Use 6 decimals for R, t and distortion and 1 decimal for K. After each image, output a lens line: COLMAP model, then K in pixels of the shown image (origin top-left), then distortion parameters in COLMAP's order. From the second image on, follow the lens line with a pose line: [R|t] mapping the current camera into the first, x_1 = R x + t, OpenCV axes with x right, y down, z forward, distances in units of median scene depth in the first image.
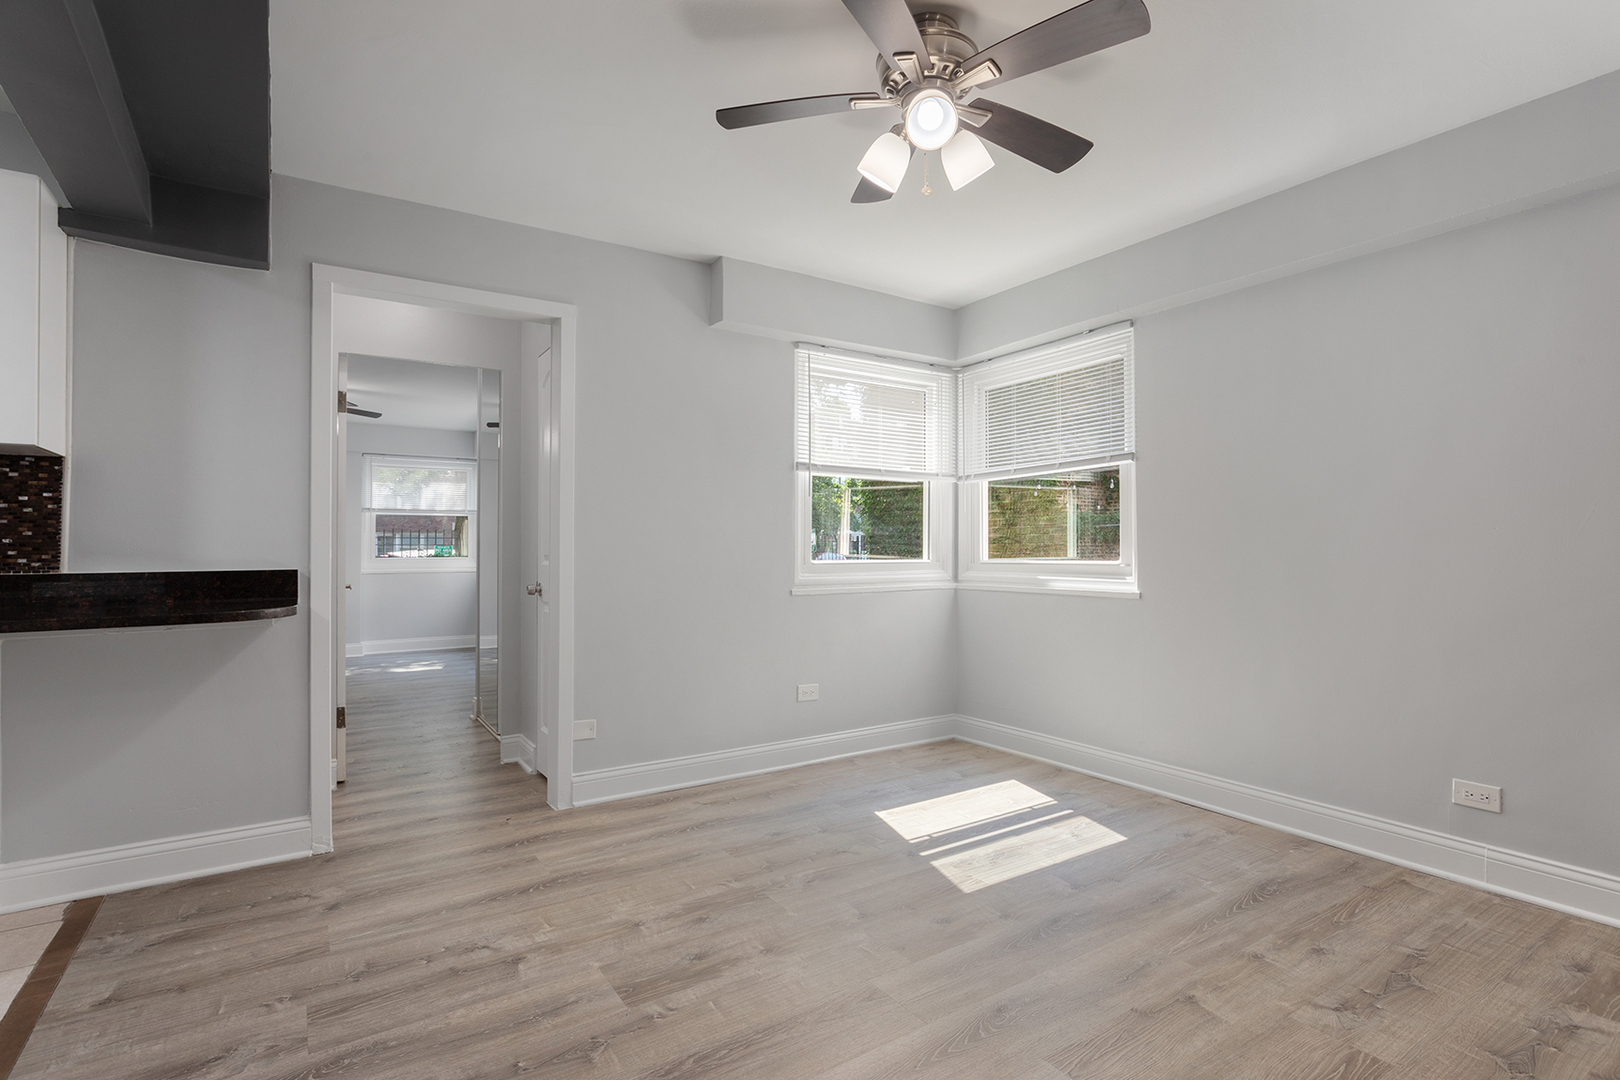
lens RADIAL K [[783.3, 0, 810.0], [0, 783.3, 540.0], [0, 0, 1]] dist [-0.003069, 0.000313]
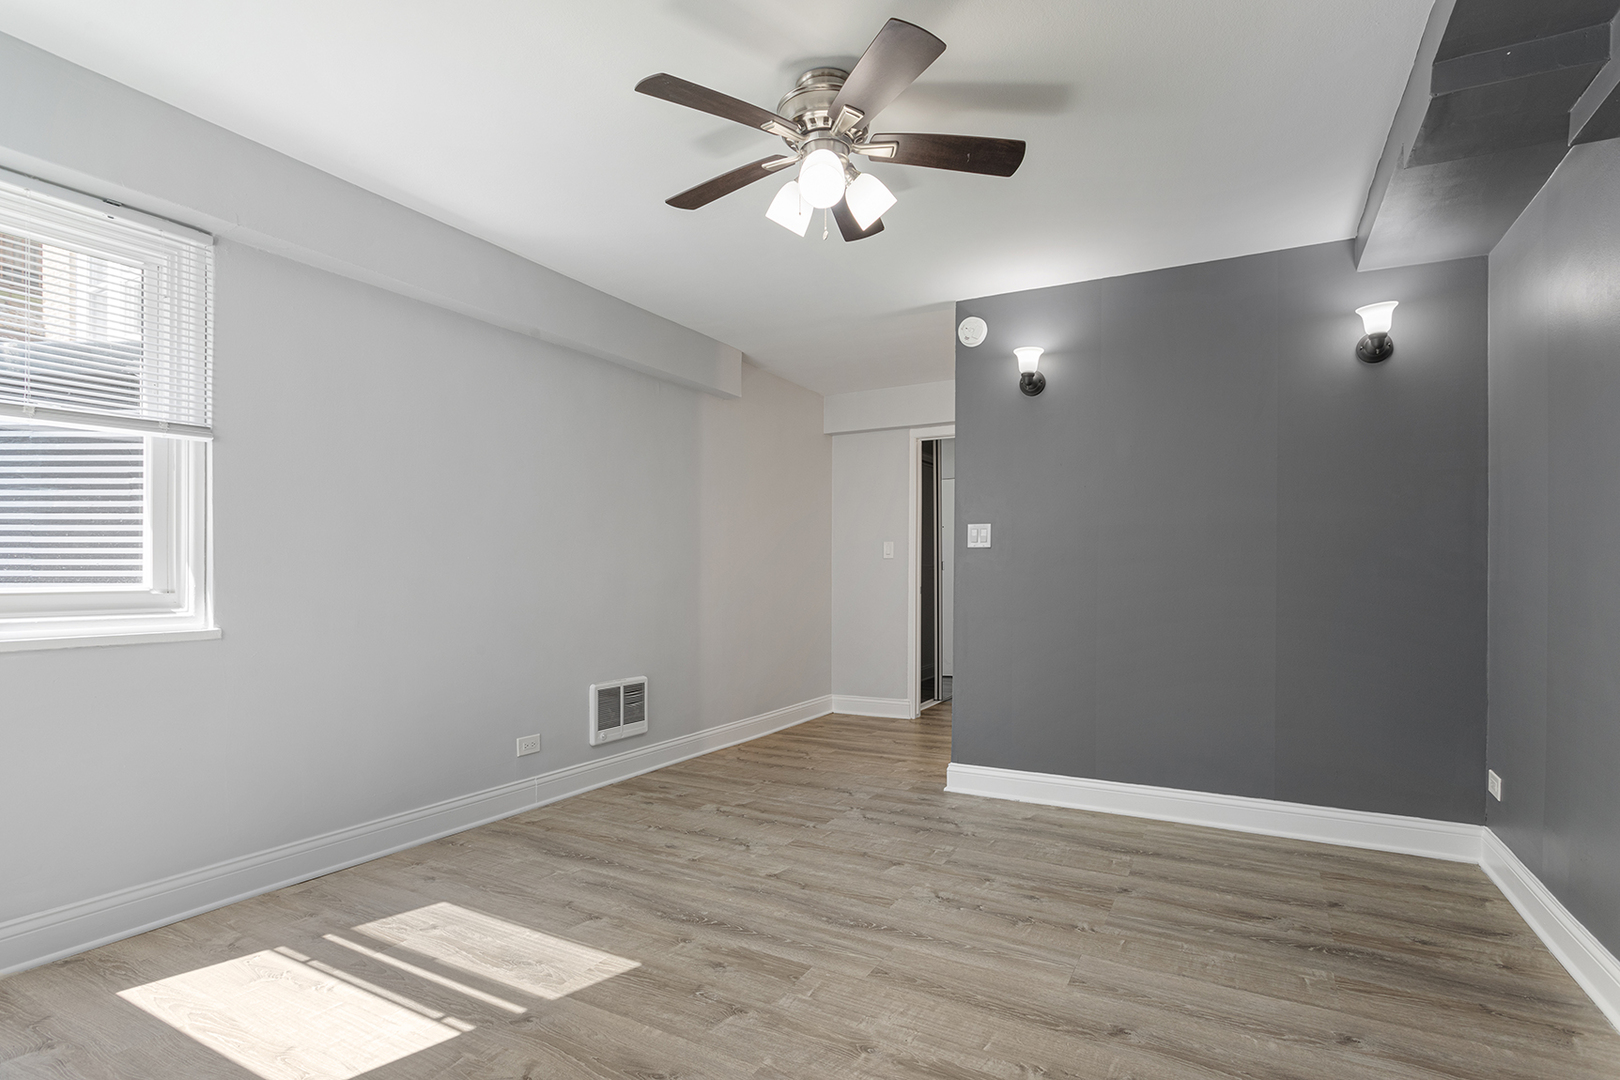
lens RADIAL K [[806.8, 0, 813.8], [0, 806.8, 570.9], [0, 0, 1]] dist [0.001170, 0.000556]
pose [[-0.455724, -0.001339, 0.890120, -0.646371], [-0.011993, 0.999917, -0.004636, 0.016456], [-0.890040, -0.012788, -0.455702, 1.176358]]
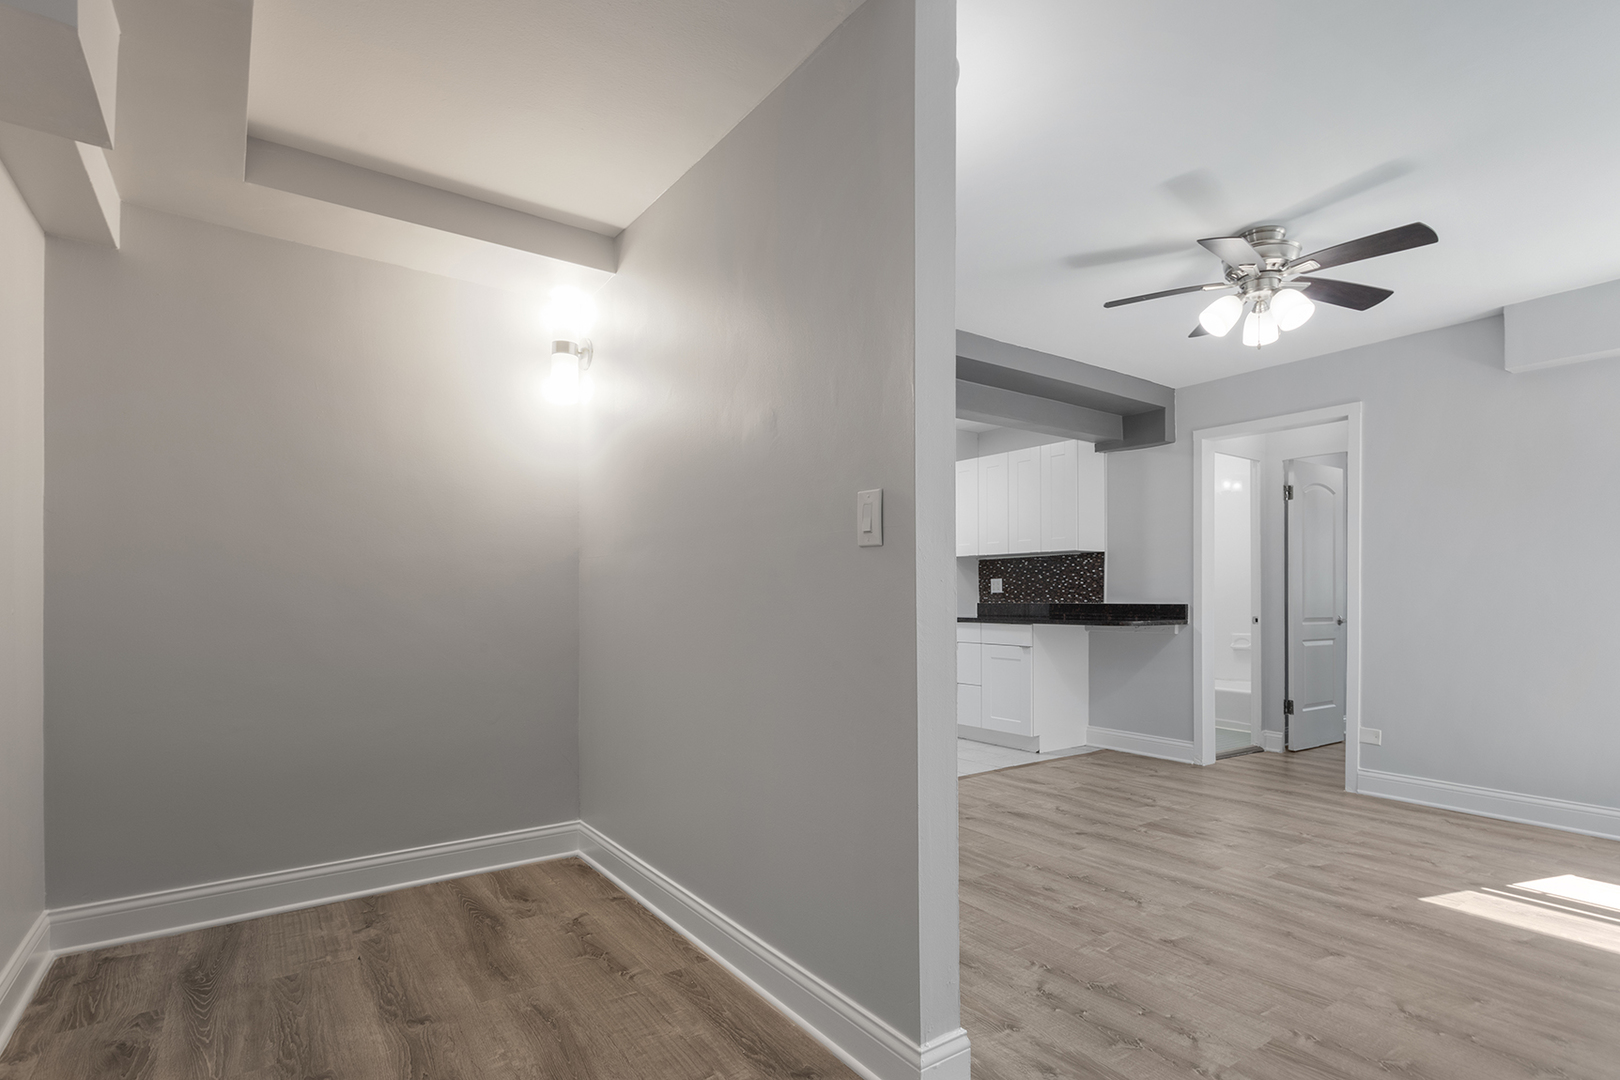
lens RADIAL K [[806.5, 0, 821.4], [0, 806.5, 551.1], [0, 0, 1]] dist [0.001544, 0.000511]
pose [[0.023673, -0.054484, -0.998234, 1.285277], [0.012816, 0.998448, -0.054192, 0.007288], [0.999638, -0.011510, 0.024335, 0.118213]]
